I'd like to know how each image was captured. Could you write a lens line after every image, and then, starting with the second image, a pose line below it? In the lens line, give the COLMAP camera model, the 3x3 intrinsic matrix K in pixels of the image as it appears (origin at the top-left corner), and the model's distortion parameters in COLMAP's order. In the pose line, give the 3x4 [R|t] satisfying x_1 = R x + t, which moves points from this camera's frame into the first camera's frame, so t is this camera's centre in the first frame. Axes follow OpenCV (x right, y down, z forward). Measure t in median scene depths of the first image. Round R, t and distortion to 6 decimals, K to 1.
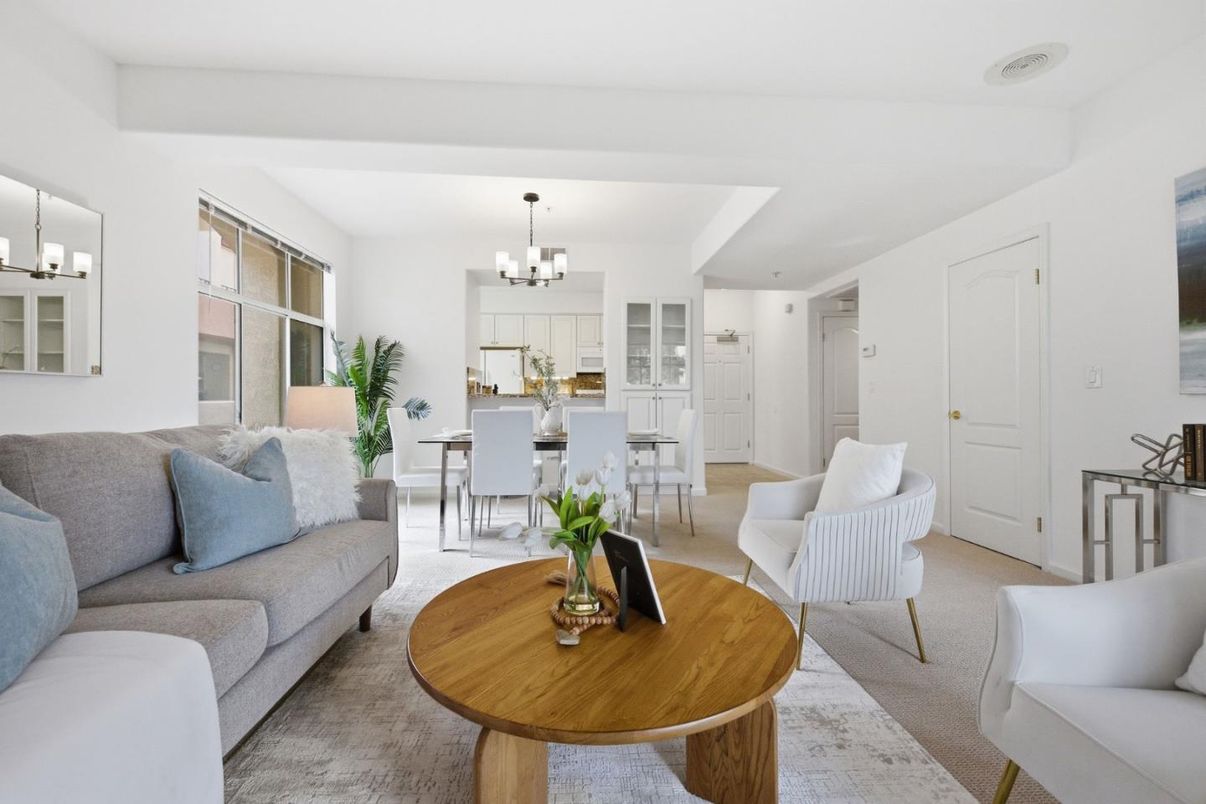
lens RADIAL K [[496.3, 0, 607.4], [0, 496.3, 394.3], [0, 0, 1]] dist [-0.000829, -0.000200]
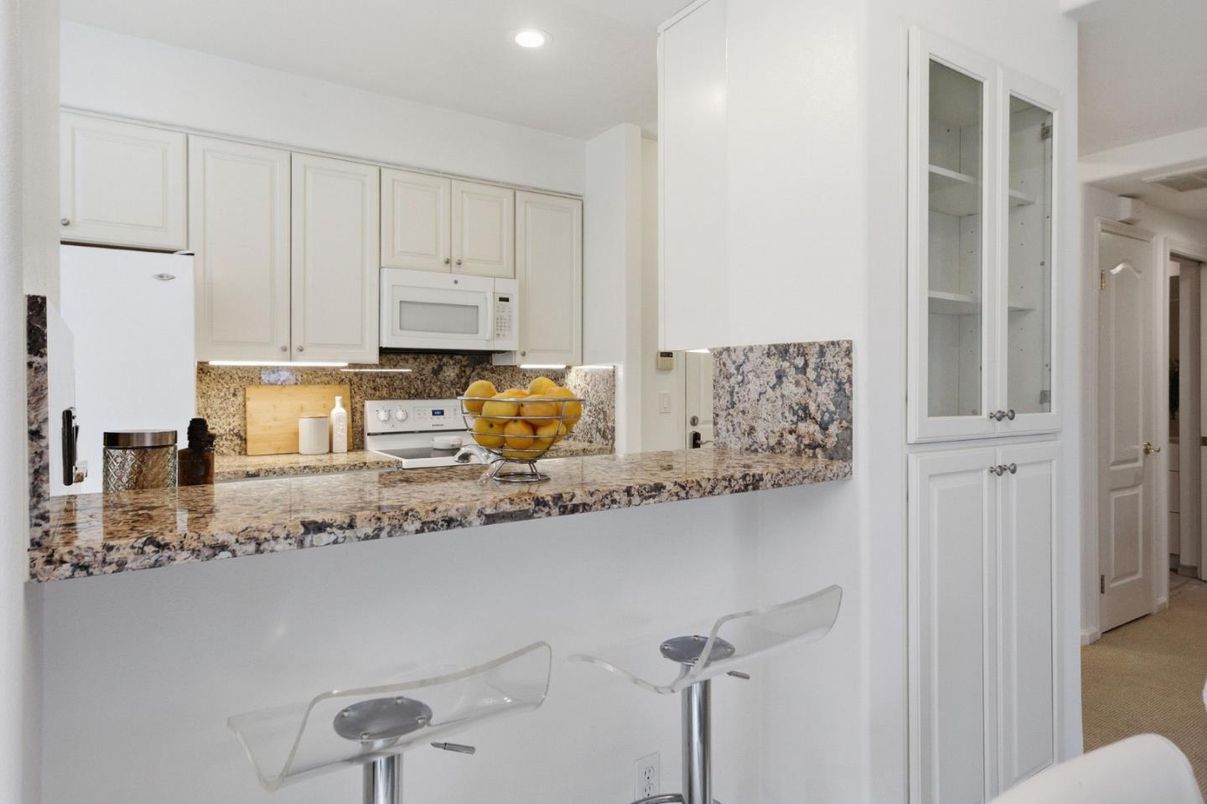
lens RADIAL K [[708.2, 0, 604.8], [0, 708.2, 380.5], [0, 0, 1]] dist [0.000611, 0.003691]
pose [[0.862073, 0.000028, 0.506784, -0.249696], [-0.003704, 0.999974, 0.006246, -0.038184], [-0.506770, -0.007261, 0.862051, 0.795738]]
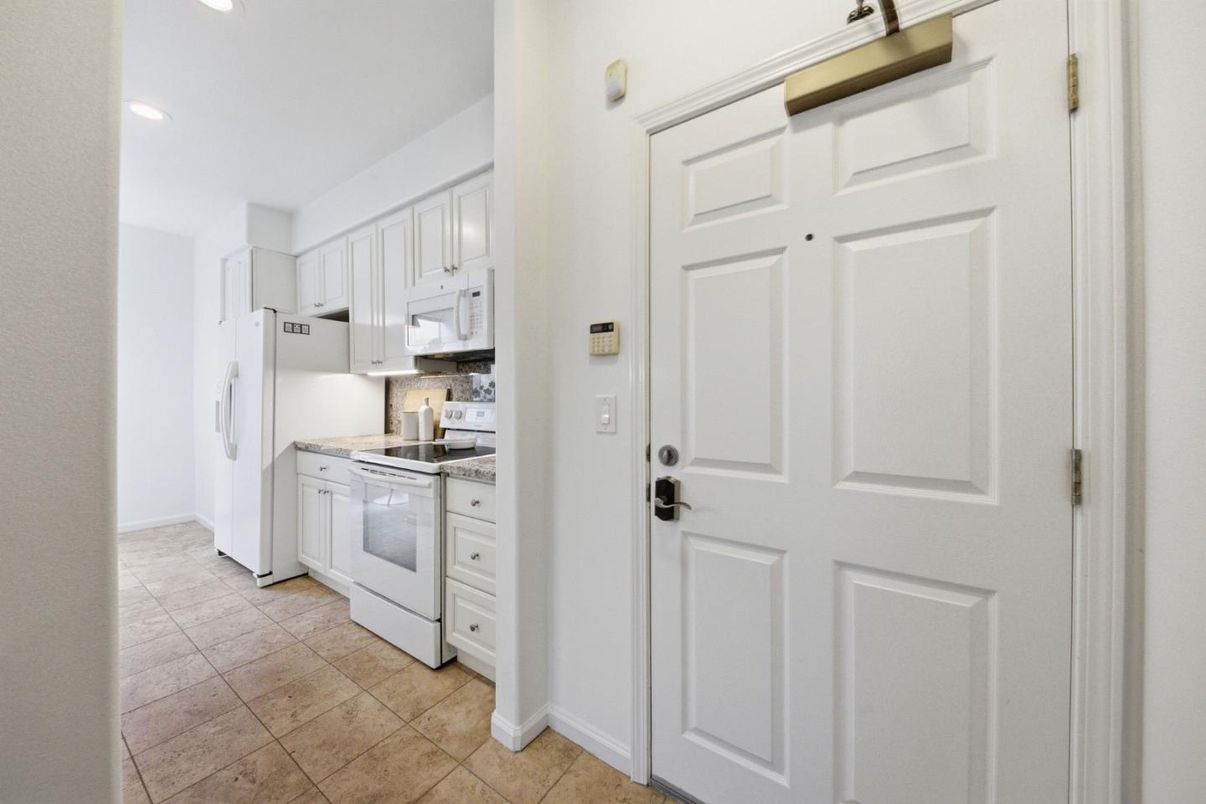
lens RADIAL K [[424.6, 0, 602.6], [0, 424.6, 395.3], [0, 0, 1]] dist [-0.001874, -0.000290]
pose [[0.779342, 0.000900, -0.626599, 0.385448], [0.000490, 0.999998, 0.002045, -0.021113], [0.626599, -0.001901, 0.779339, 1.244932]]
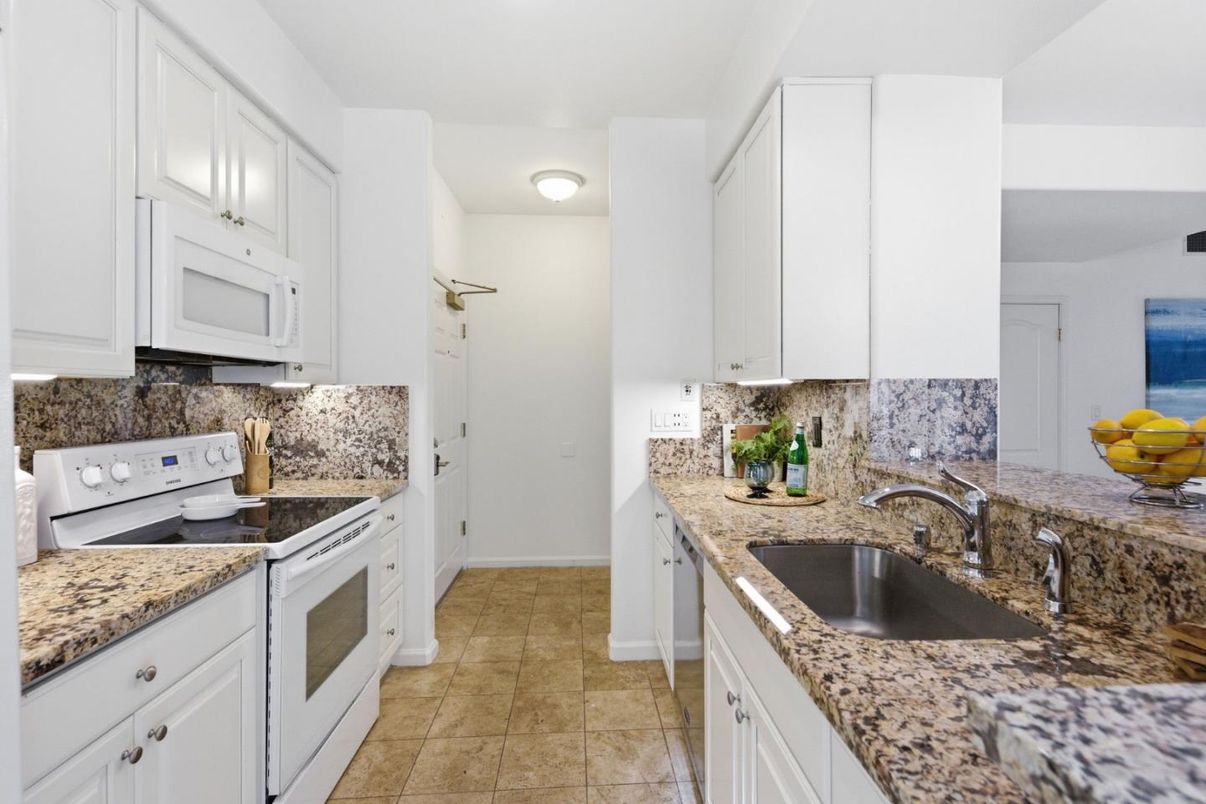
lens RADIAL K [[561.3, 0, 602.5], [0, 561.3, 399.6], [0, 0, 1]] dist [0.004343, 0.000417]
pose [[0.024237, -0.009283, 0.999663, -0.372222], [-0.005648, 0.999940, 0.009422, -0.042586], [-0.999690, -0.005875, 0.024183, 1.248365]]
